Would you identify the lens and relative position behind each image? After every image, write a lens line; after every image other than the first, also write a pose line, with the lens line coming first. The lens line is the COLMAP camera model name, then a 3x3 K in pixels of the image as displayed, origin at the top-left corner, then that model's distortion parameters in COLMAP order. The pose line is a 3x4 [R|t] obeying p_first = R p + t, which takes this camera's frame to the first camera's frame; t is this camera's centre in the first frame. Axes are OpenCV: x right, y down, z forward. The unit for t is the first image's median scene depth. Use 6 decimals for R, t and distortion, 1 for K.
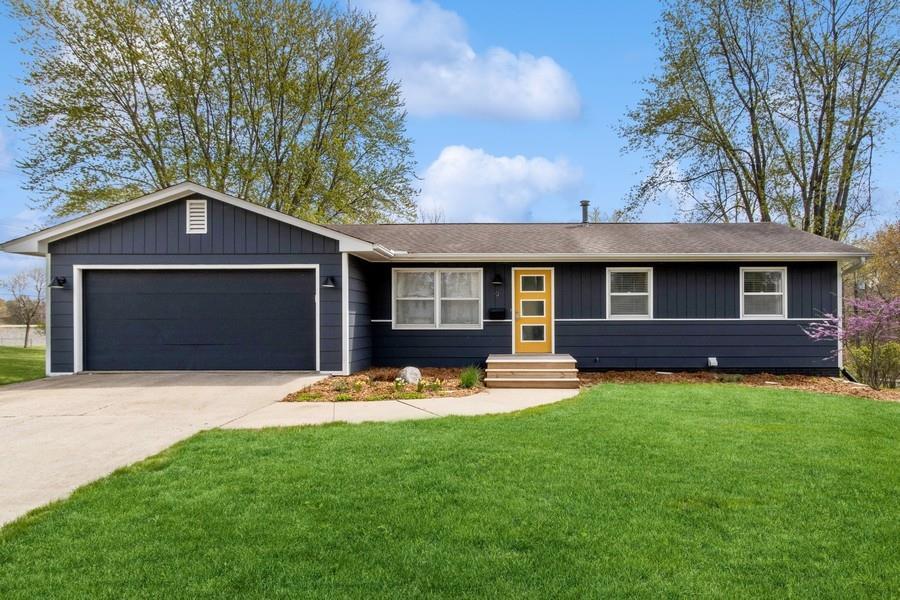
lens RADIAL K [[543.5, 0, 449.9], [0, 543.5, 300.0], [0, 0, 1]] dist [0.014428, -0.004141]
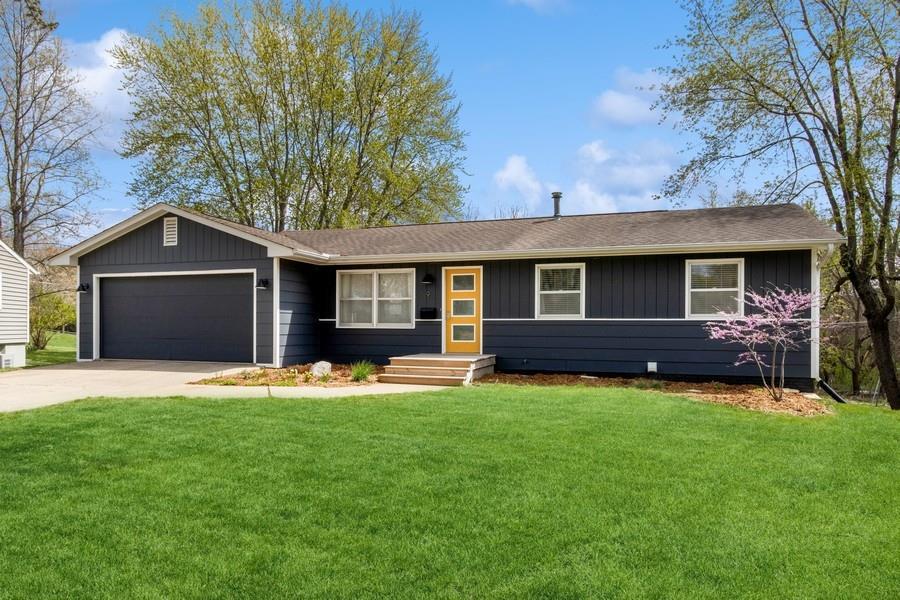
lens RADIAL K [[608.1, 0, 450.4], [0, 608.1, 303.6], [0, 0, 1]] dist [0.024646, 0.000931]
pose [[0.942899, -0.005040, -0.333041, 0.503628], [0.006925, 0.999966, 0.004472, 0.002606], [0.333007, -0.006523, 0.942902, -0.052104]]
